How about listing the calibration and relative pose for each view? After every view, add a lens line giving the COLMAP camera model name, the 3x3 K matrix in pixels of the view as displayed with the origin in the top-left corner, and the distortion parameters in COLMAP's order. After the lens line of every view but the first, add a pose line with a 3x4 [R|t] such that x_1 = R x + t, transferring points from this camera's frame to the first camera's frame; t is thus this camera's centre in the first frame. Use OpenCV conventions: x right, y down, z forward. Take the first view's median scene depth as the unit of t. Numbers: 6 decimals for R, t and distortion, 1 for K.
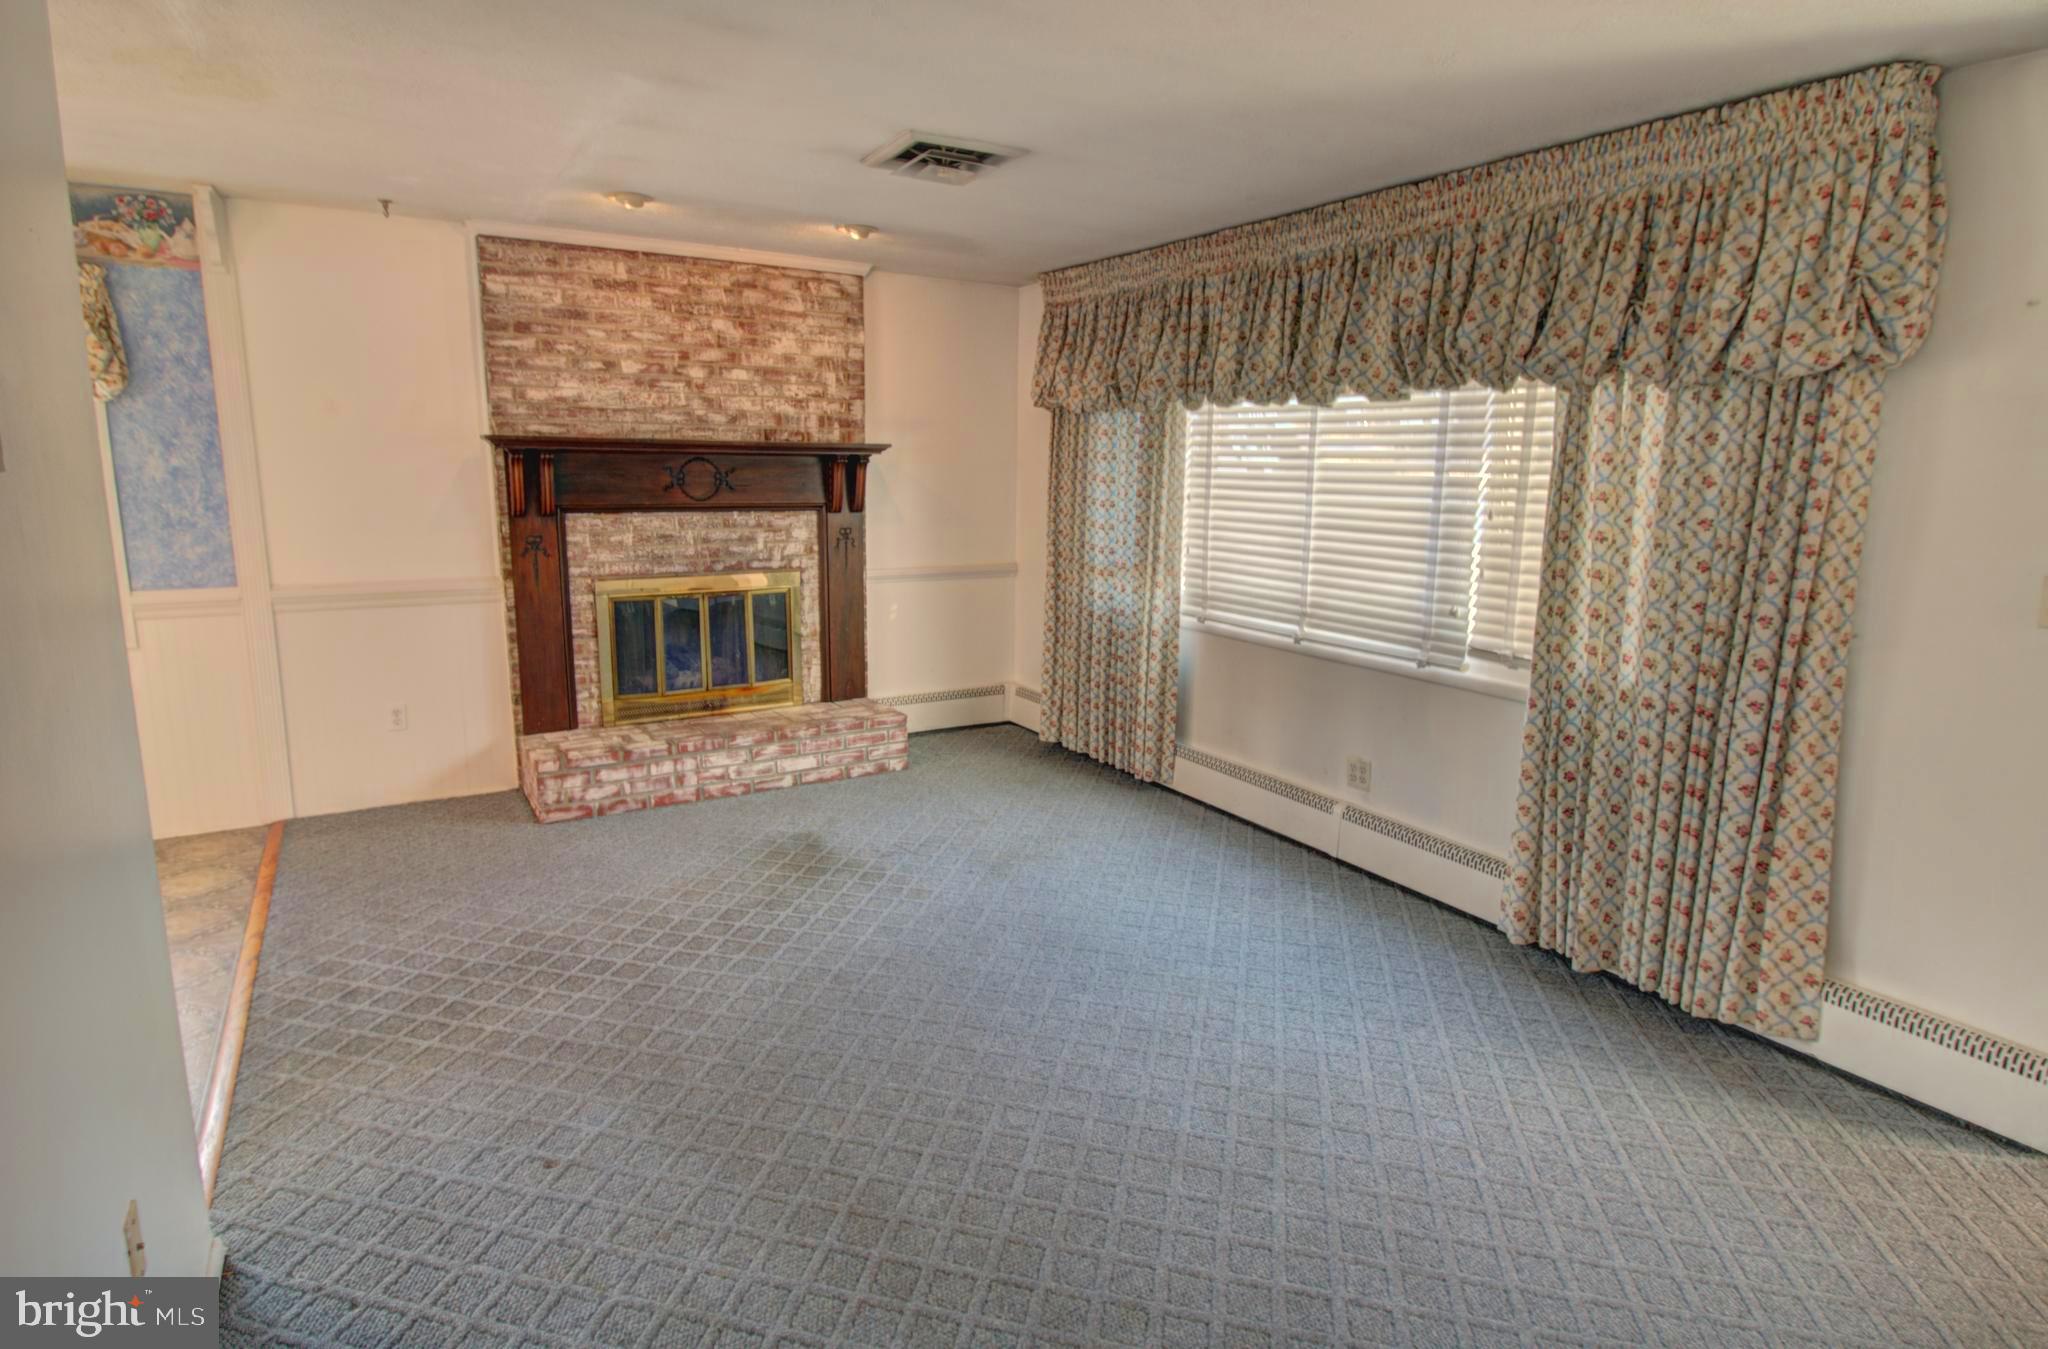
lens RADIAL K [[1086.2, 0, 1062.0], [0, 1086.2, 666.6], [0, 0, 1]] dist [-0.003965, -0.005599]
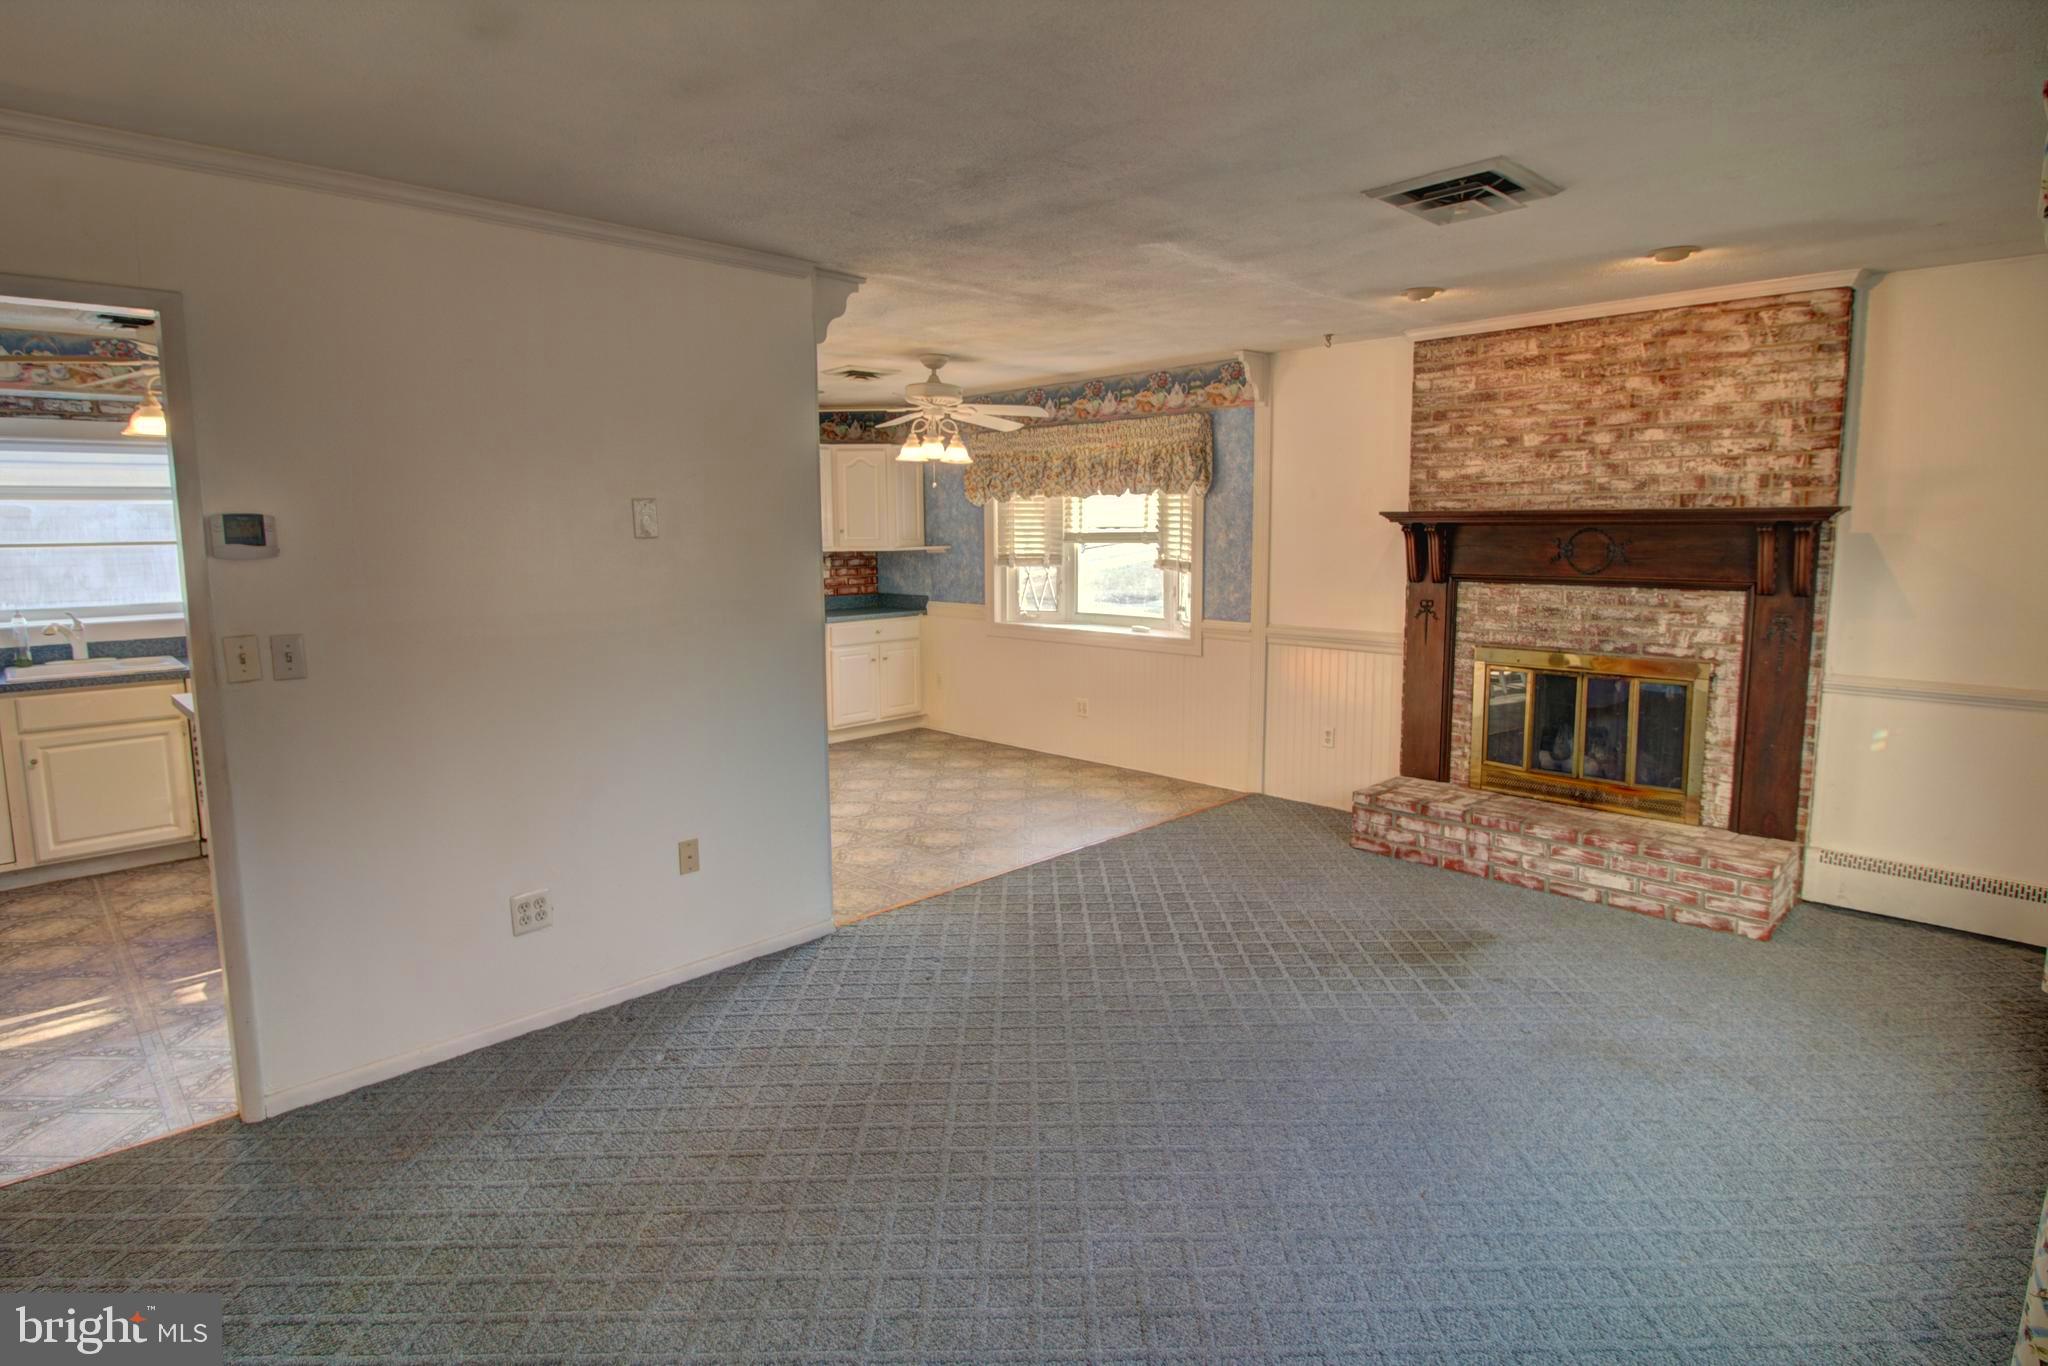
lens RADIAL K [[1081.4, 0, 1011.0], [0, 1081.4, 666.2], [0, 0, 1]] dist [-0.005036, -0.004889]
pose [[0.191018, 0.107152, -0.975721, 0.493673], [-0.179010, 0.981157, 0.072704, -0.055292], [0.965126, 0.160776, 0.206600, 0.351136]]
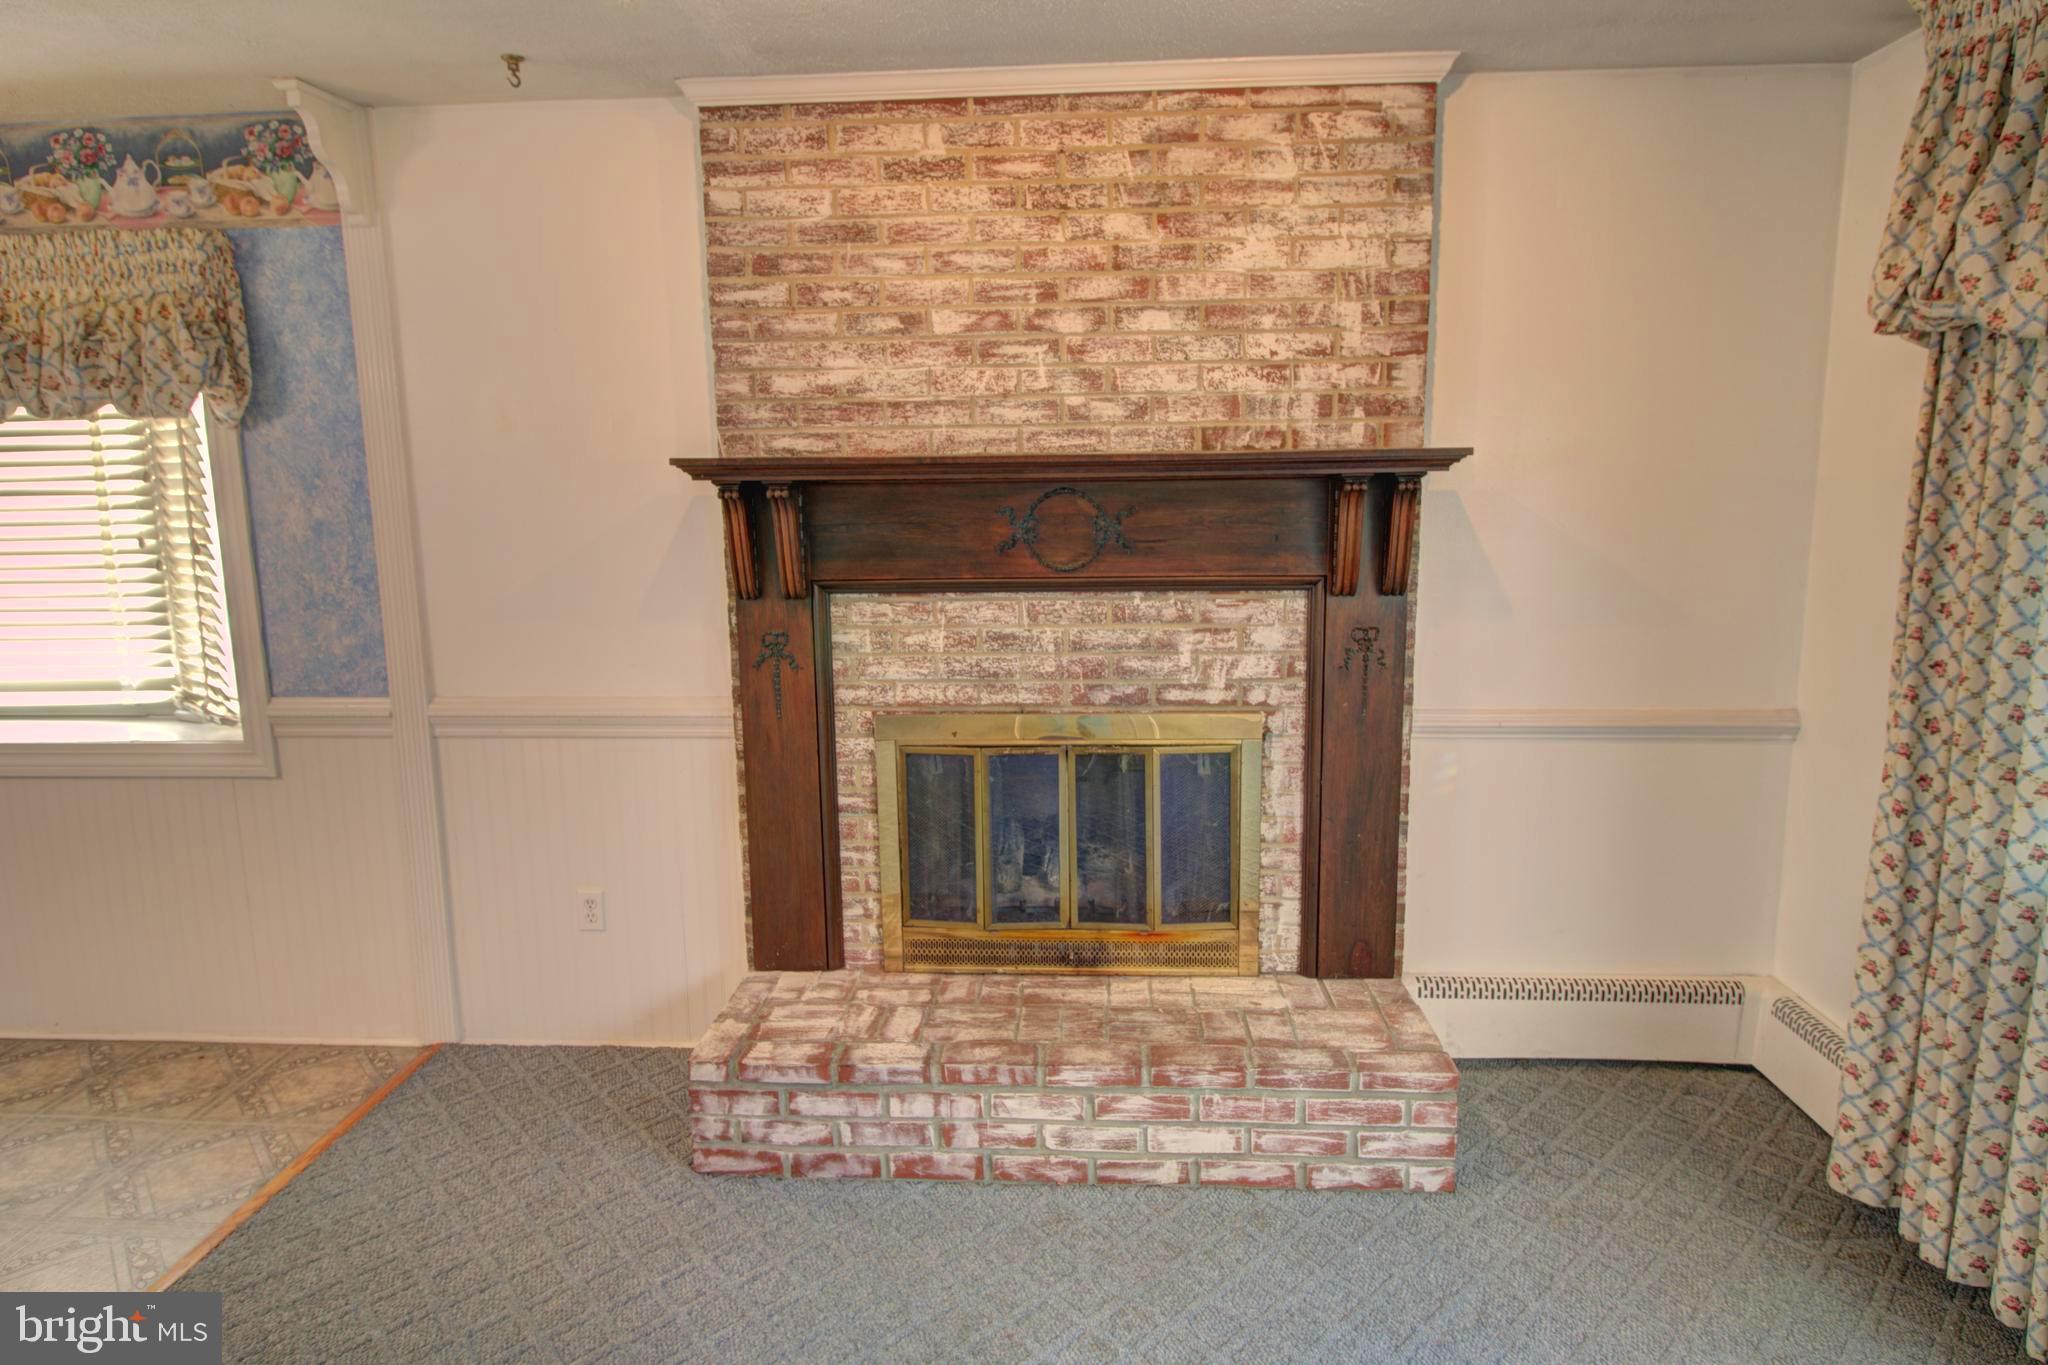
lens RADIAL K [[1182.8, 0, 1026.5], [0, 1182.8, 647.5], [0, 0, 1]] dist [0.007313, -0.009458]
pose [[0.802578, 0.060539, -0.593467, -0.013086], [-0.086417, 0.996142, -0.015250, -0.108905], [0.590254, 0.063525, 0.804714, 0.550968]]
